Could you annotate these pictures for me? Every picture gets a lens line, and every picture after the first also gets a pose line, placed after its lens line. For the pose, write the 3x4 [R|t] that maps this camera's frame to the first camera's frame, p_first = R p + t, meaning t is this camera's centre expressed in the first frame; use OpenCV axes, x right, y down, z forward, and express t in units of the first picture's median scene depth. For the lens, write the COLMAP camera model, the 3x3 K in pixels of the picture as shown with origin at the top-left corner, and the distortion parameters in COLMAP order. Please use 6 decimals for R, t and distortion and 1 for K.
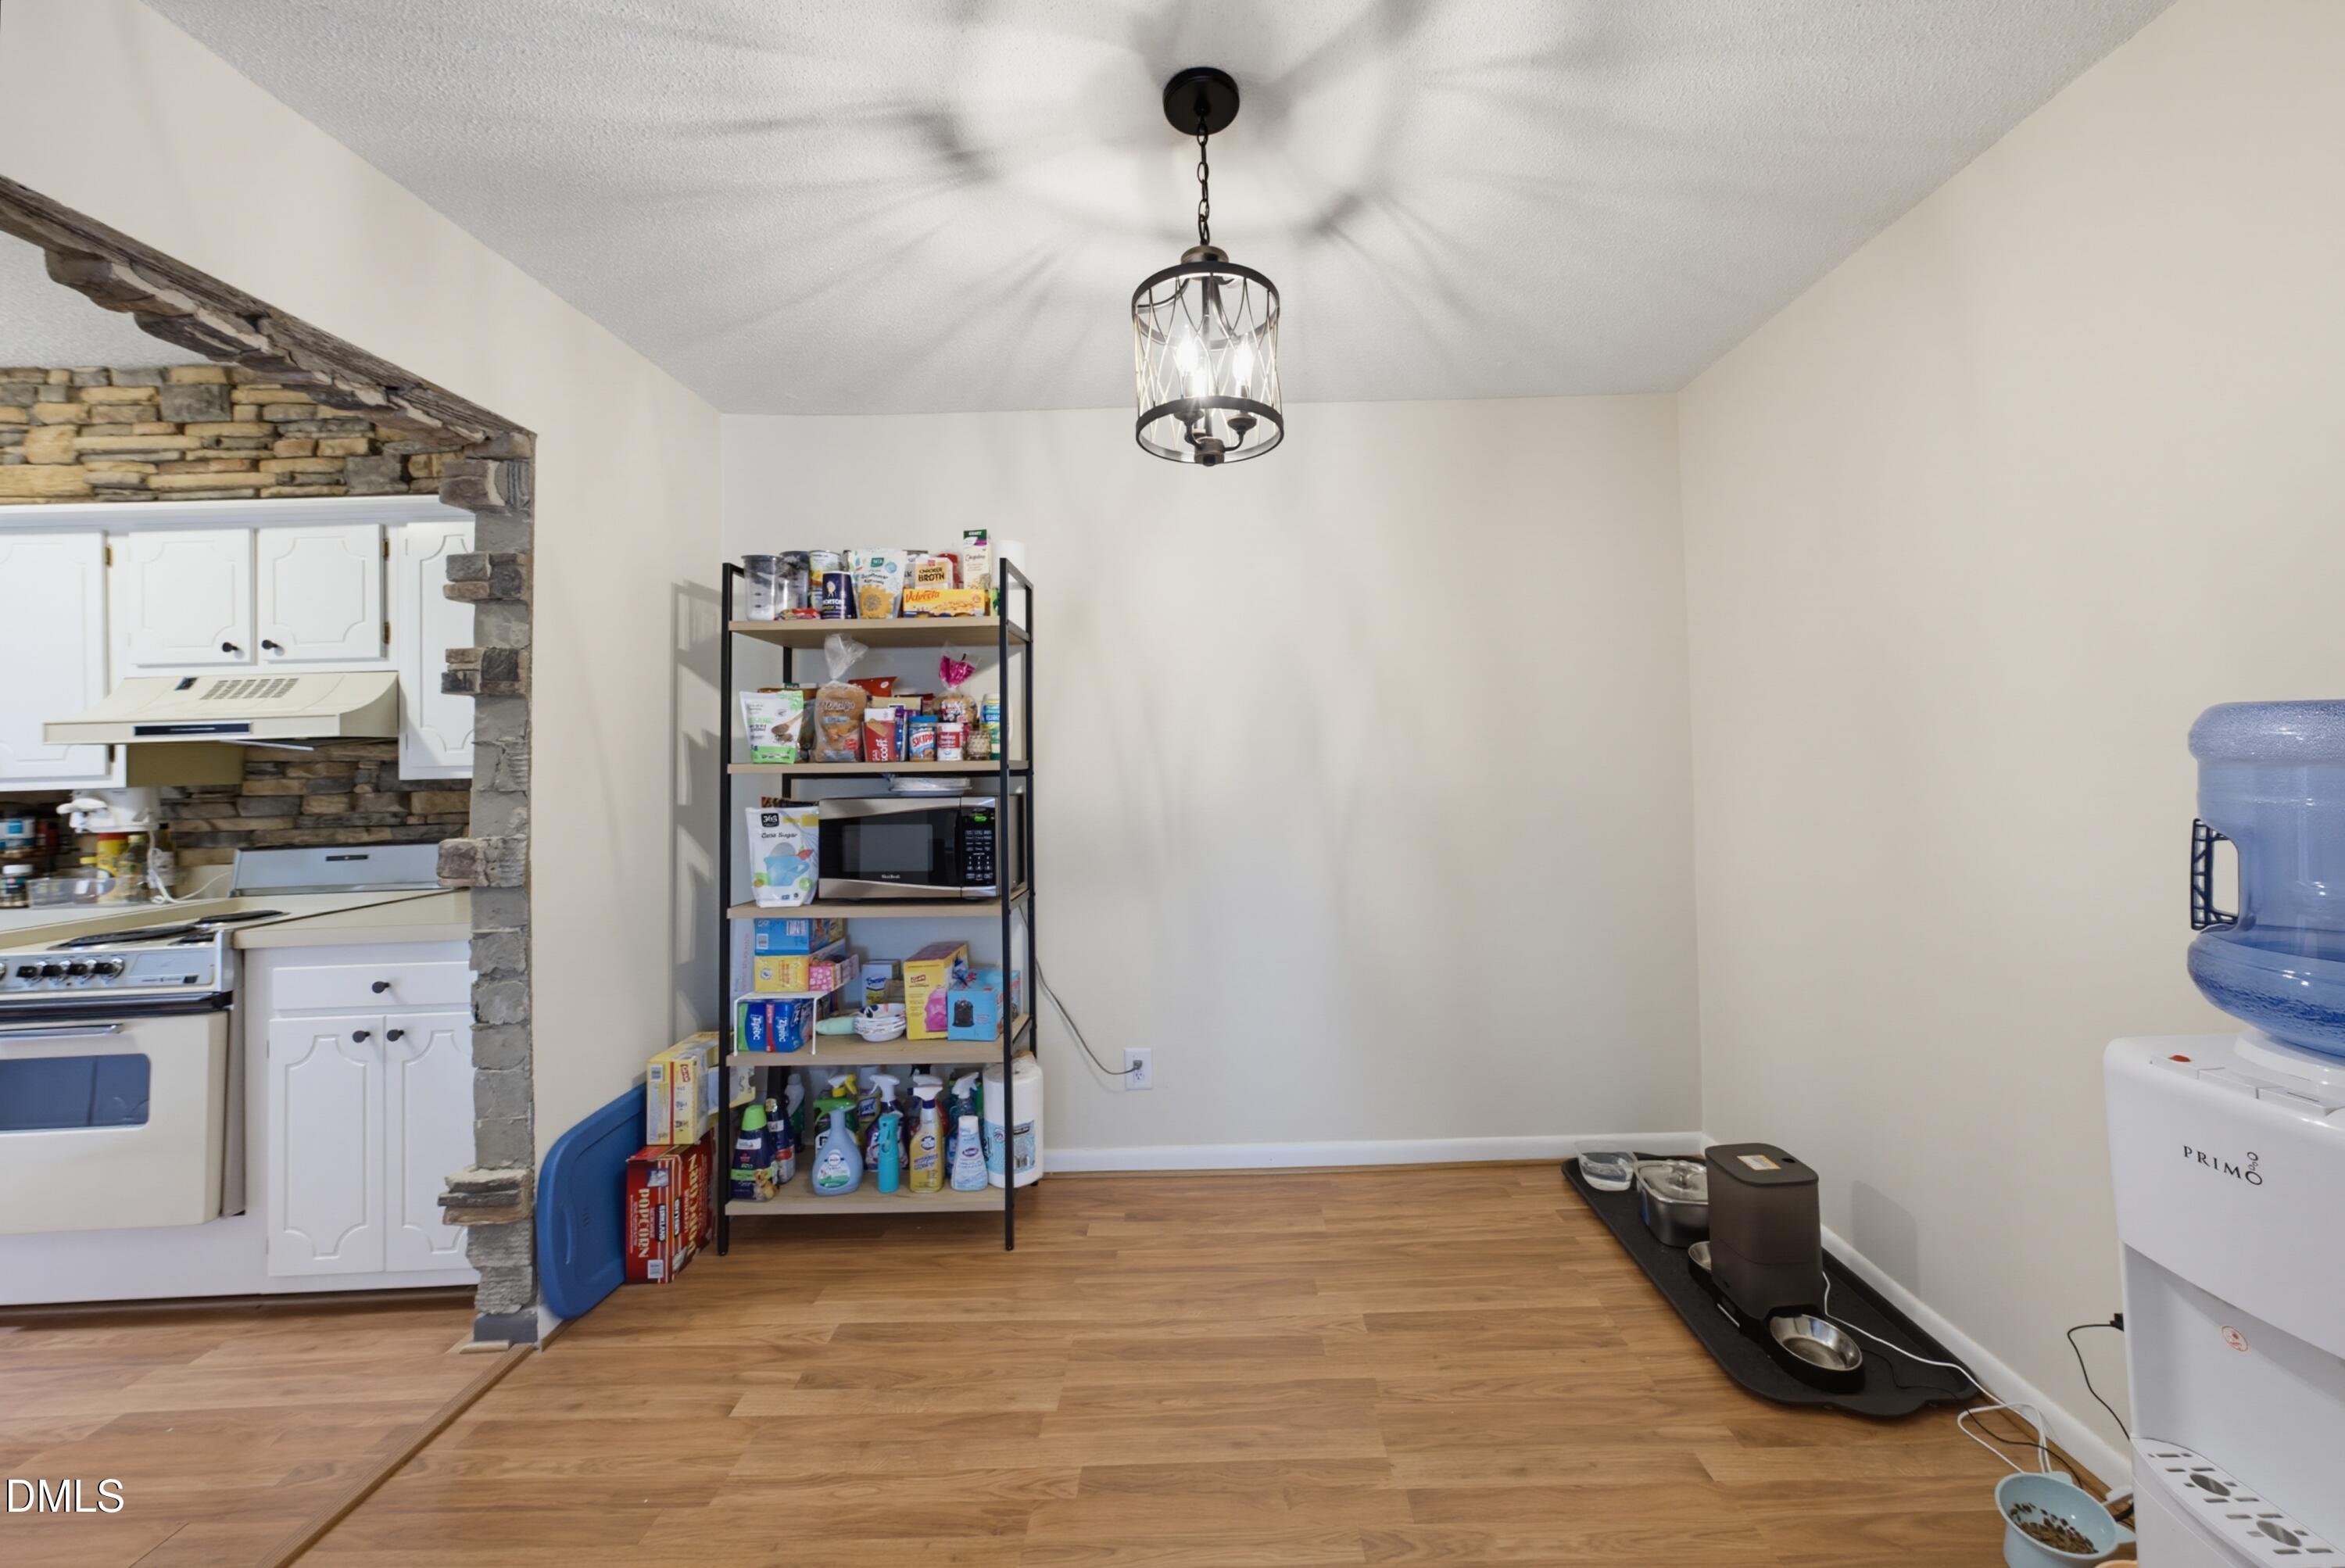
lens RADIAL K [[798.4, 0, 1196.2], [0, 798.4, 732.1], [0, 0, 1]] dist [-0.035069, 0.014699]
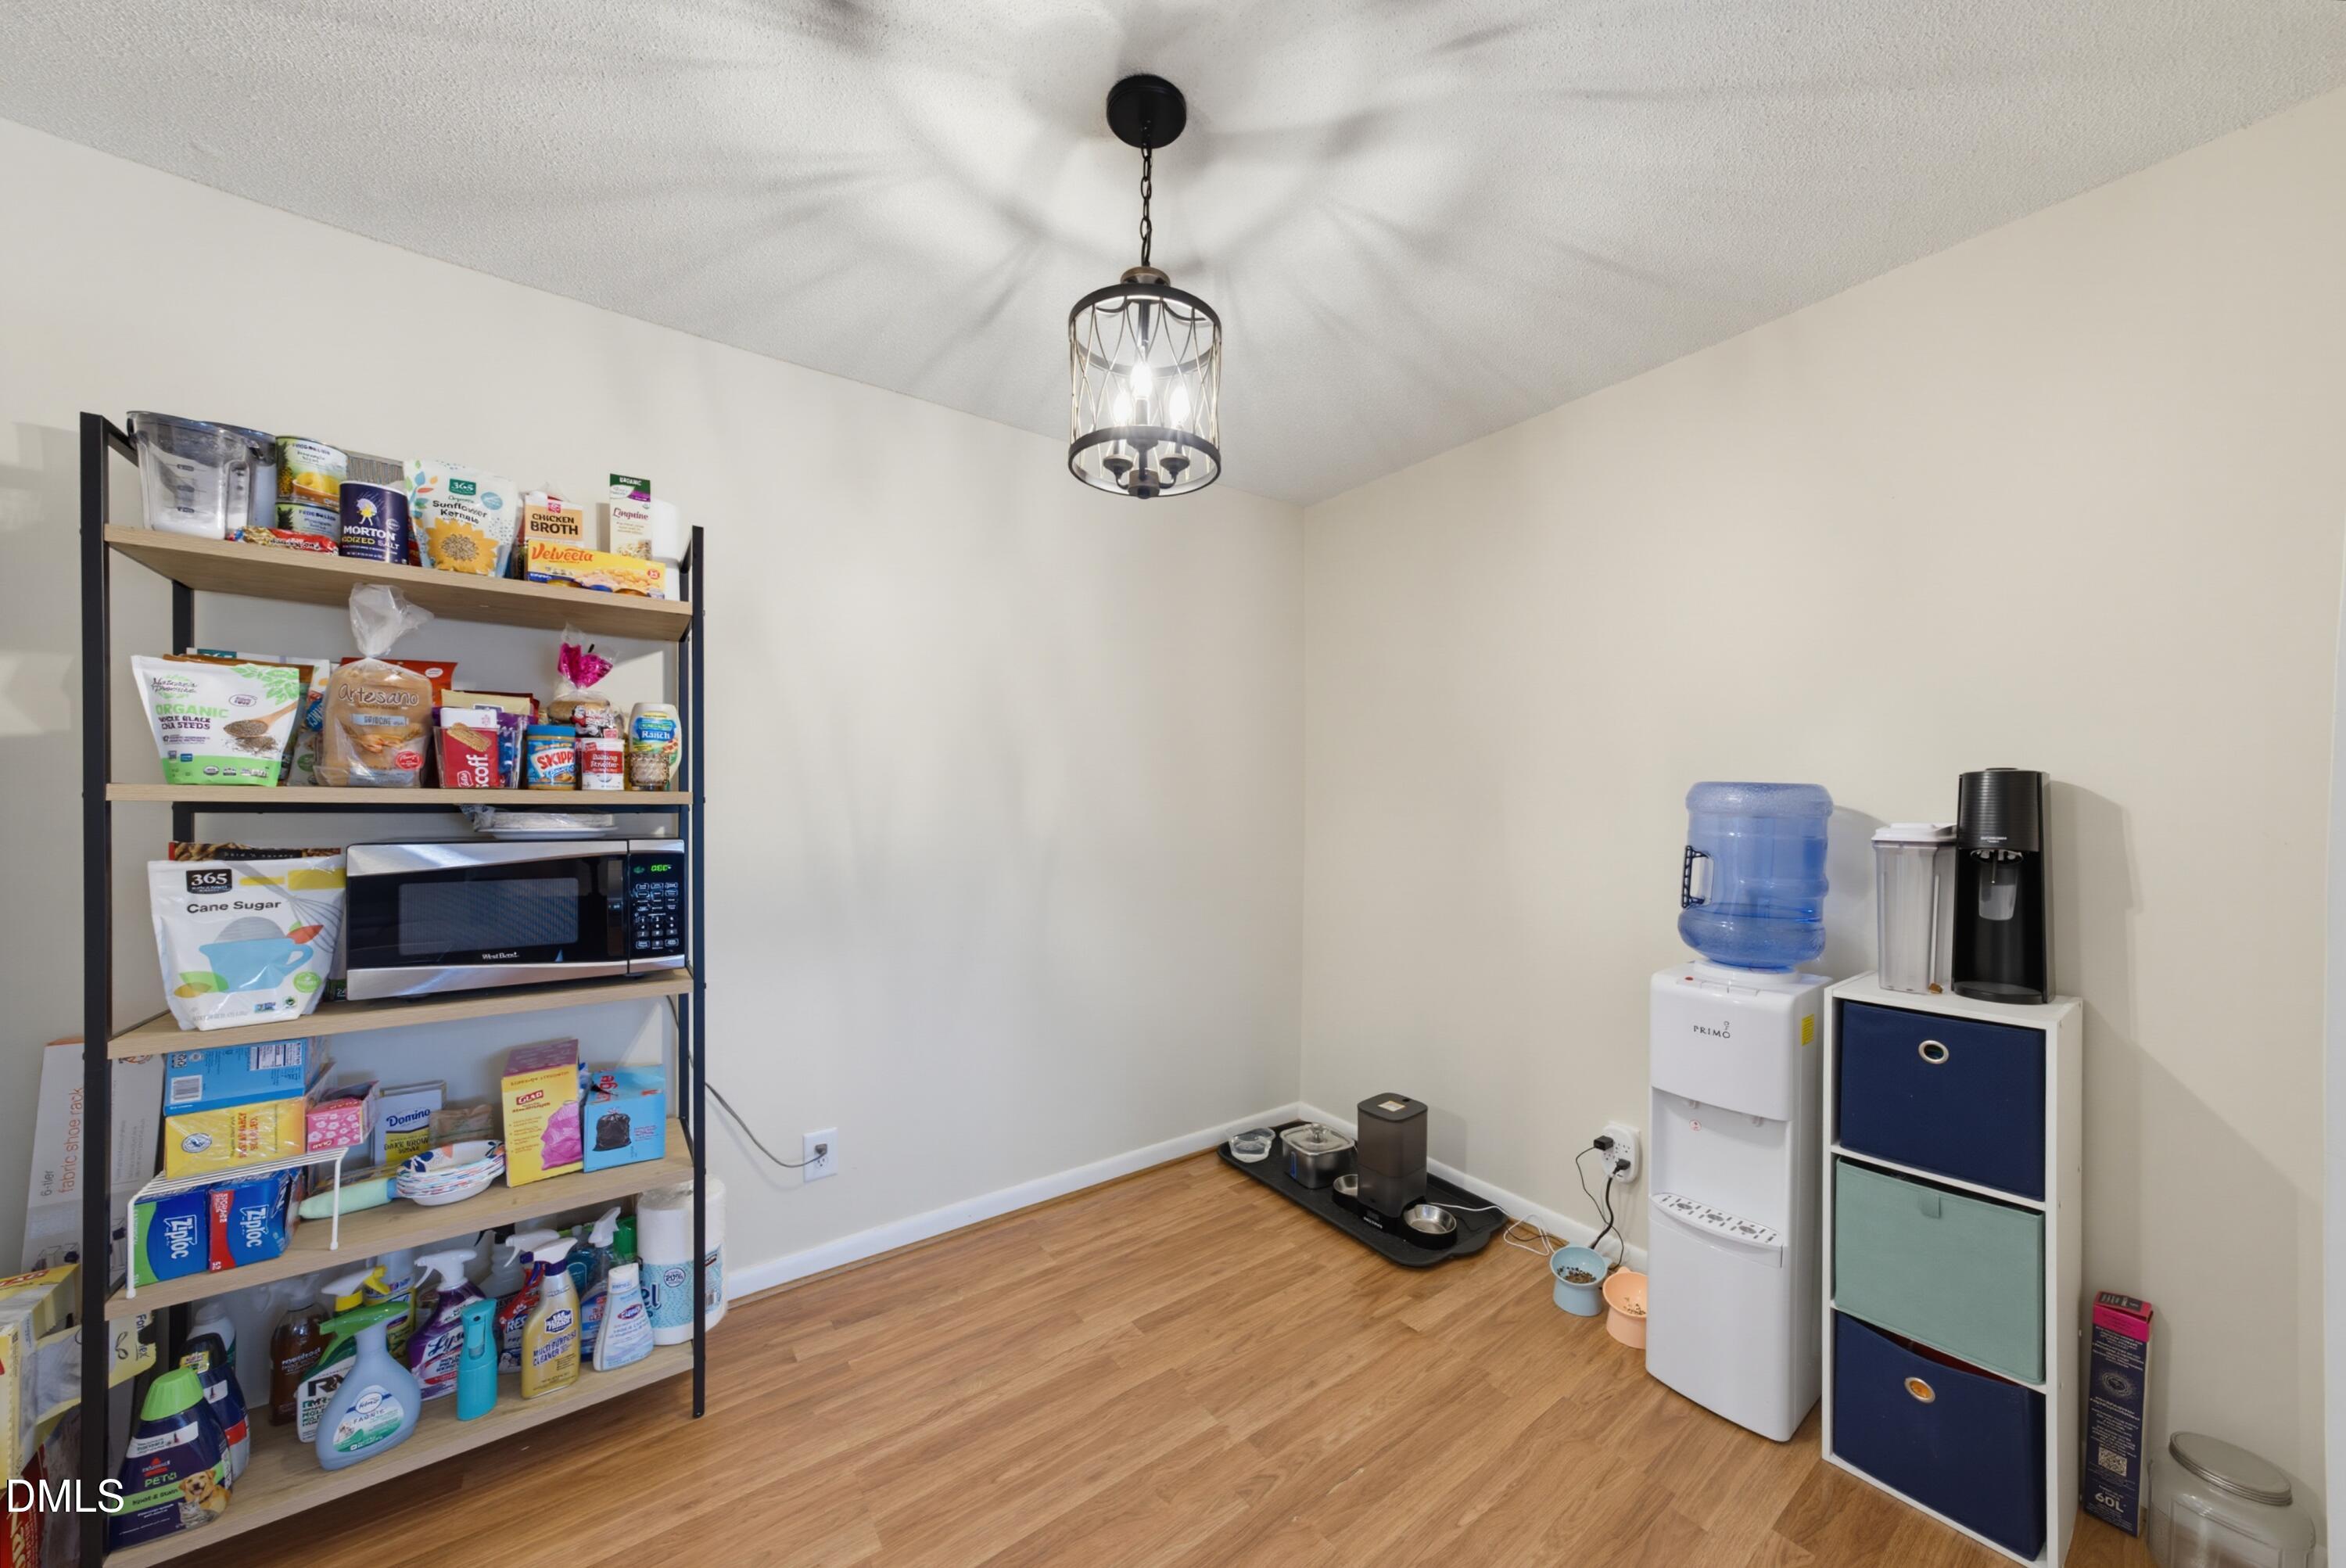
lens RADIAL K [[811.4, 0, 1176.0], [0, 811.4, 810.1], [0, 0, 1]] dist [0.005655, 0.000159]
pose [[0.802134, 0.018809, 0.596848, -0.342041], [-0.042363, 0.998778, 0.025459, 0.013079], [-0.595640, -0.045706, 0.801950, 0.090975]]
